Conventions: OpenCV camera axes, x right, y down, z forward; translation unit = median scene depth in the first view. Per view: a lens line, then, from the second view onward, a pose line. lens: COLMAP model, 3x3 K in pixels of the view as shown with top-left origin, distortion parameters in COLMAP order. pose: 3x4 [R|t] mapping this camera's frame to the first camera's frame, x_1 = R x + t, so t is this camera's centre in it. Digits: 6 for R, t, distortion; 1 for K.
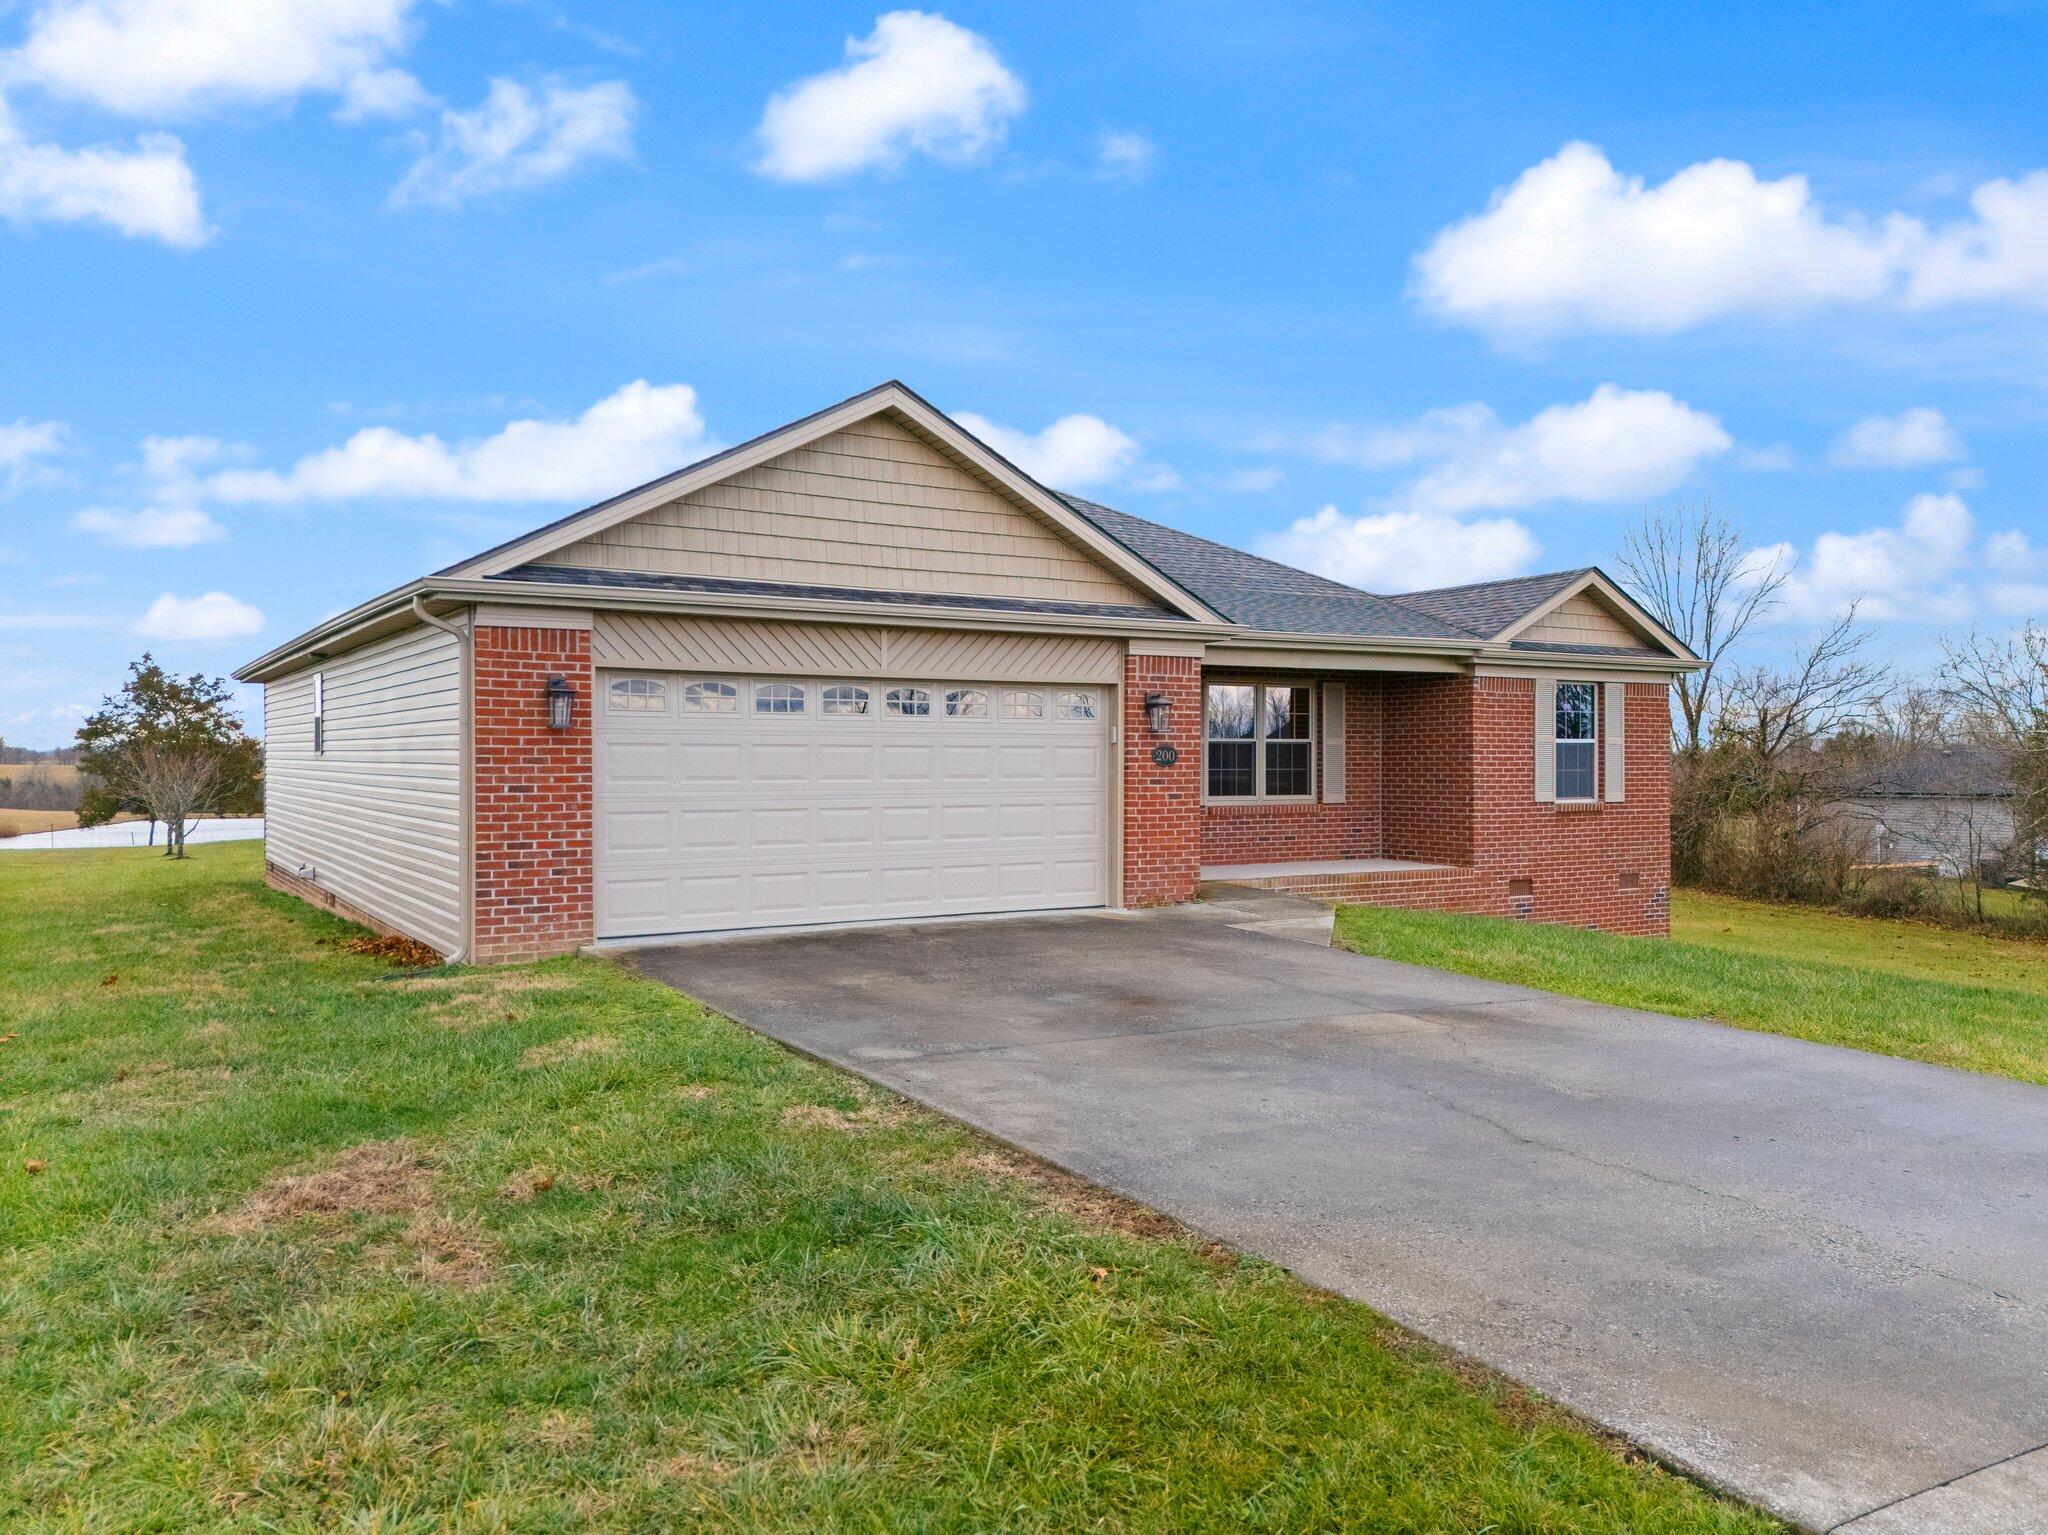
lens RADIAL K [[1534.3, 0, 1024.0], [0, 1534.3, 767.5], [0, 0, 1]] dist [0.037149, -0.007235]
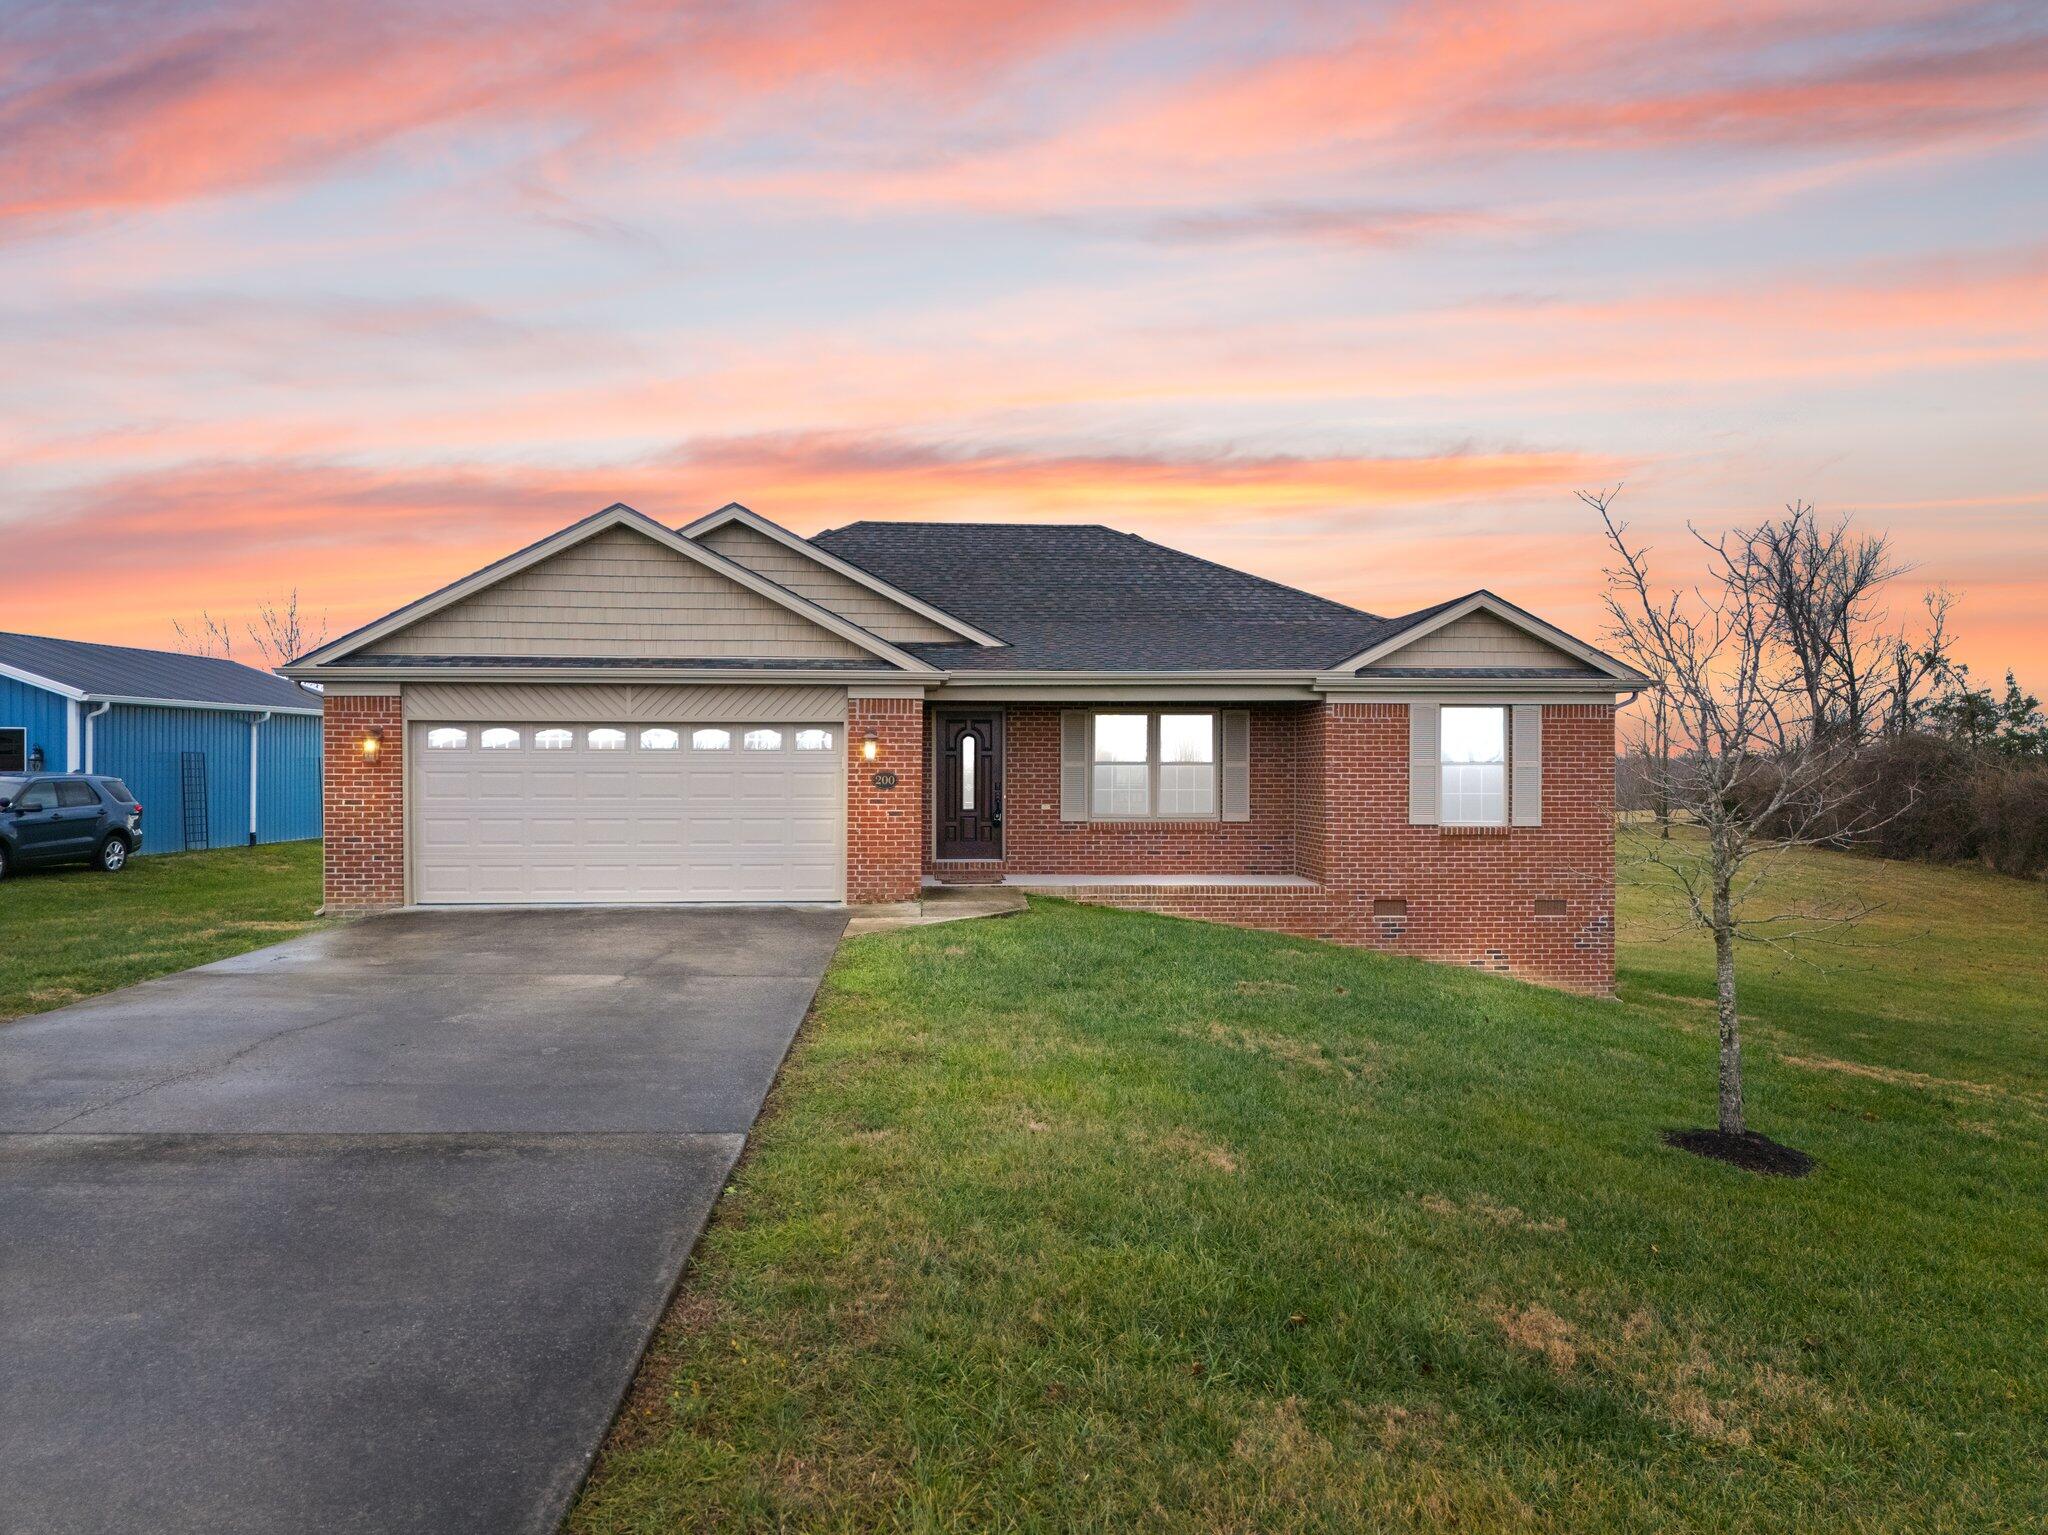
lens RADIAL K [[1536.7, 0, 1008.5], [0, 1536.7, 776.6], [0, 0, 1]] dist [0.030627, 0.000435]
pose [[0.883234, 0.006314, -0.468889, 0.825569], [-0.004471, 0.999977, 0.005043, -0.018829], [0.468911, -0.002358, 0.883242, -0.035645]]
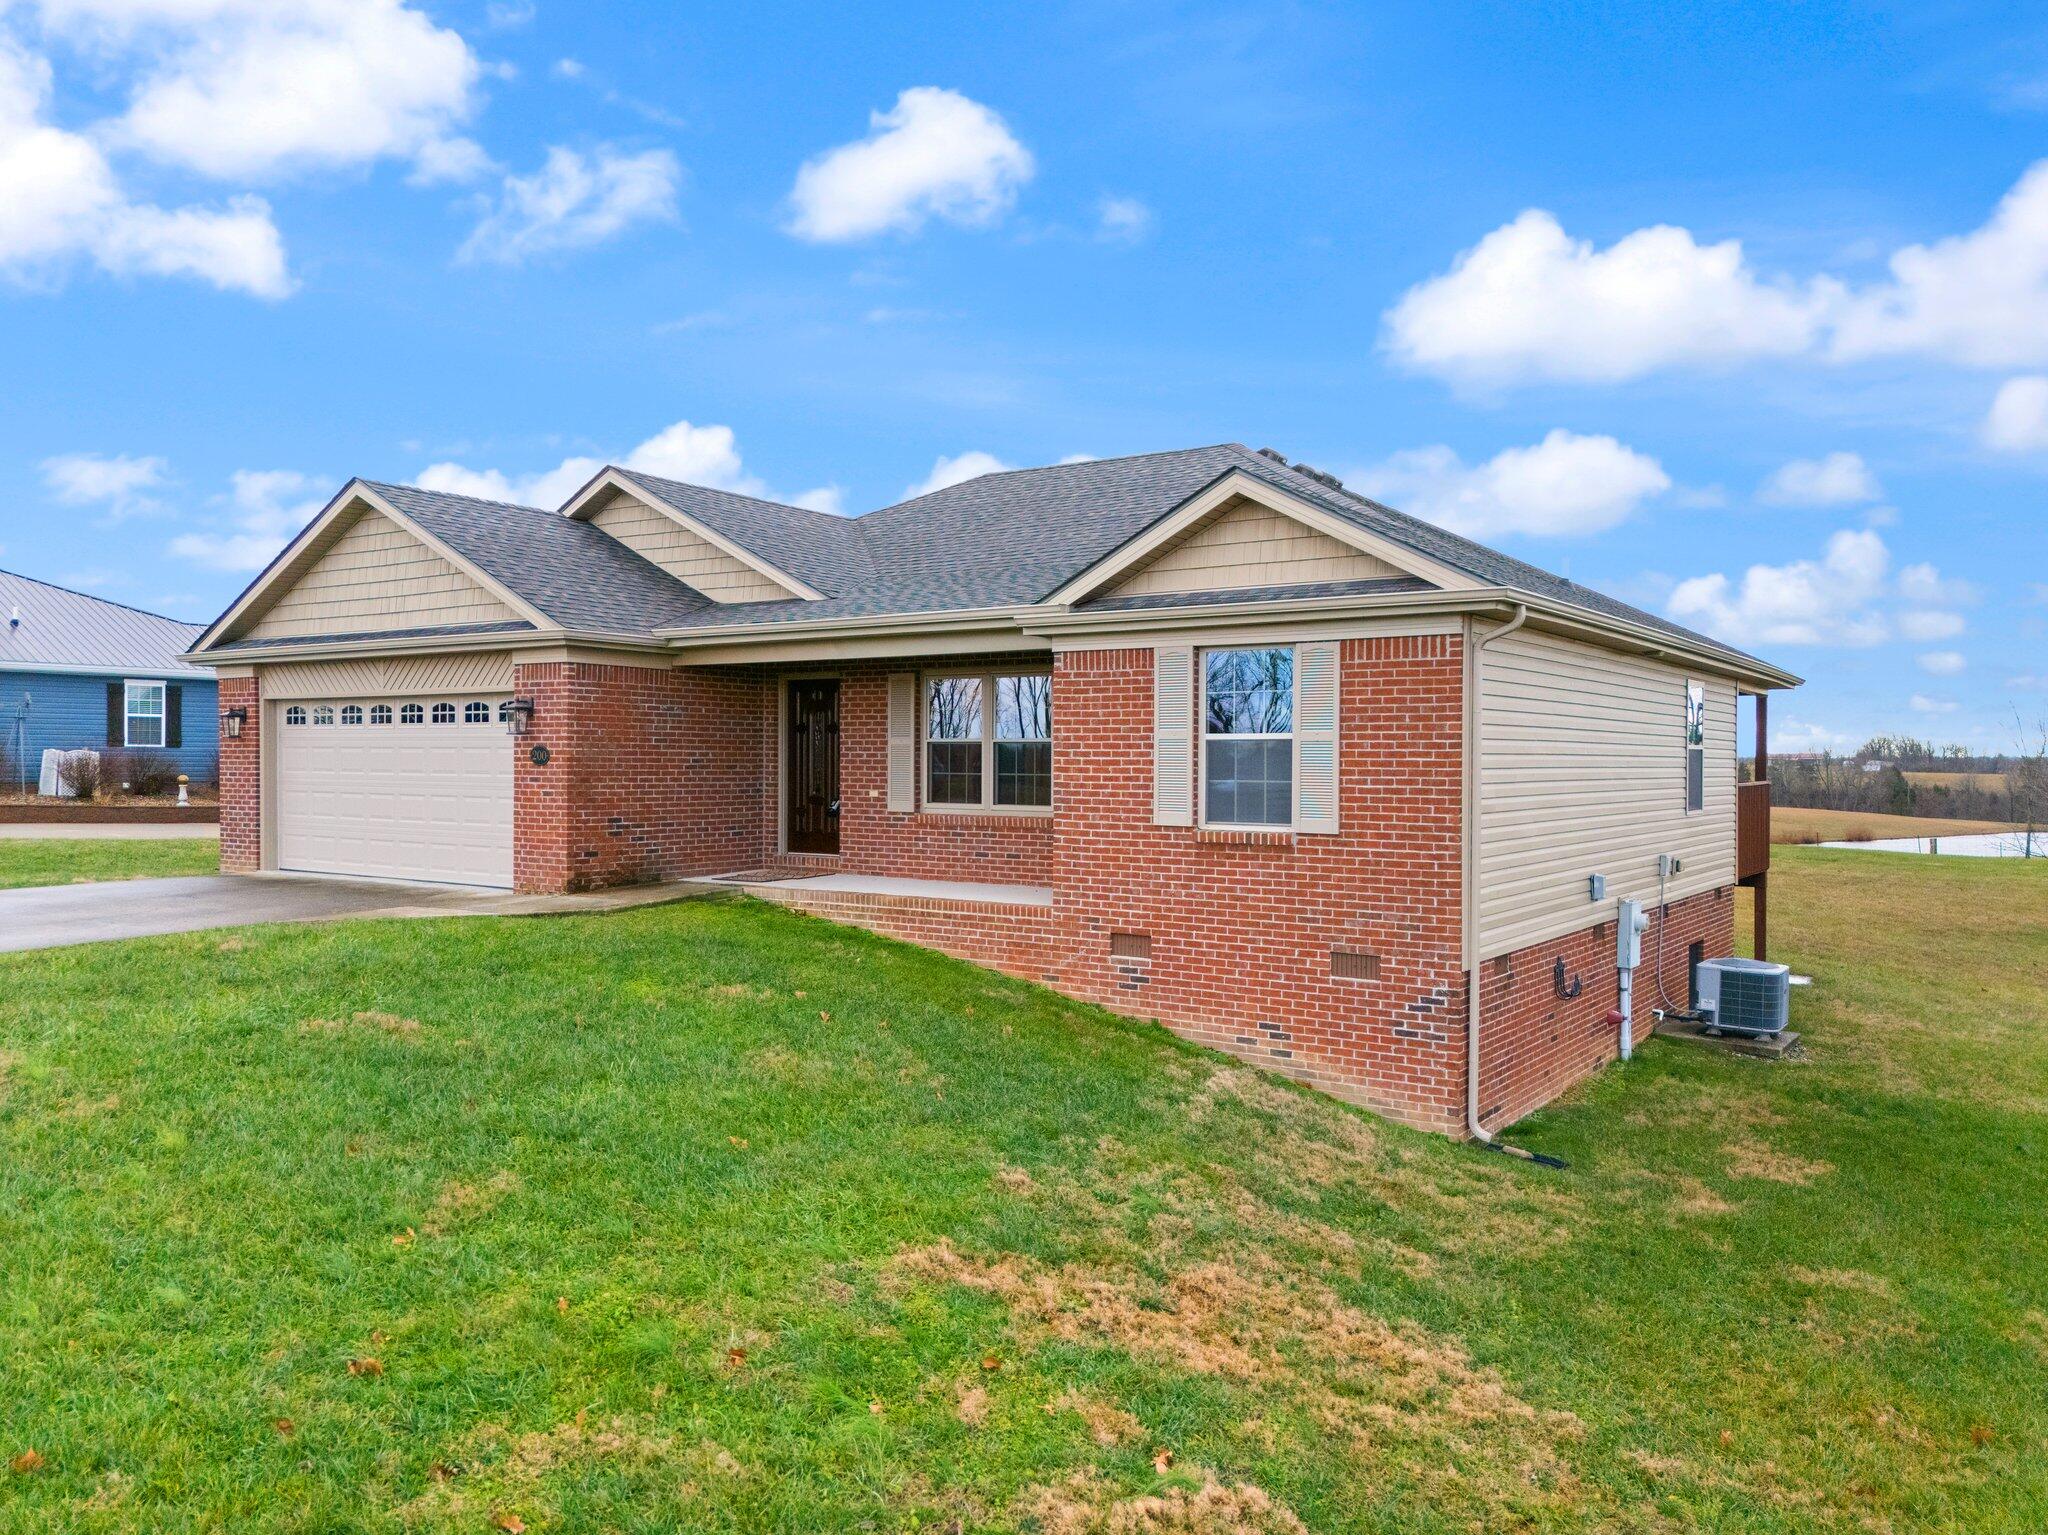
lens RADIAL K [[1536.7, 0, 1008.5], [0, 1536.7, 776.6], [0, 0, 1]] dist [0.030627, 0.000435]
pose [[0.397802, 0.011655, -0.917397, 1.346872], [-0.012939, 0.999891, 0.007092, -0.004802], [0.917380, 0.009049, 0.397910, 0.953739]]
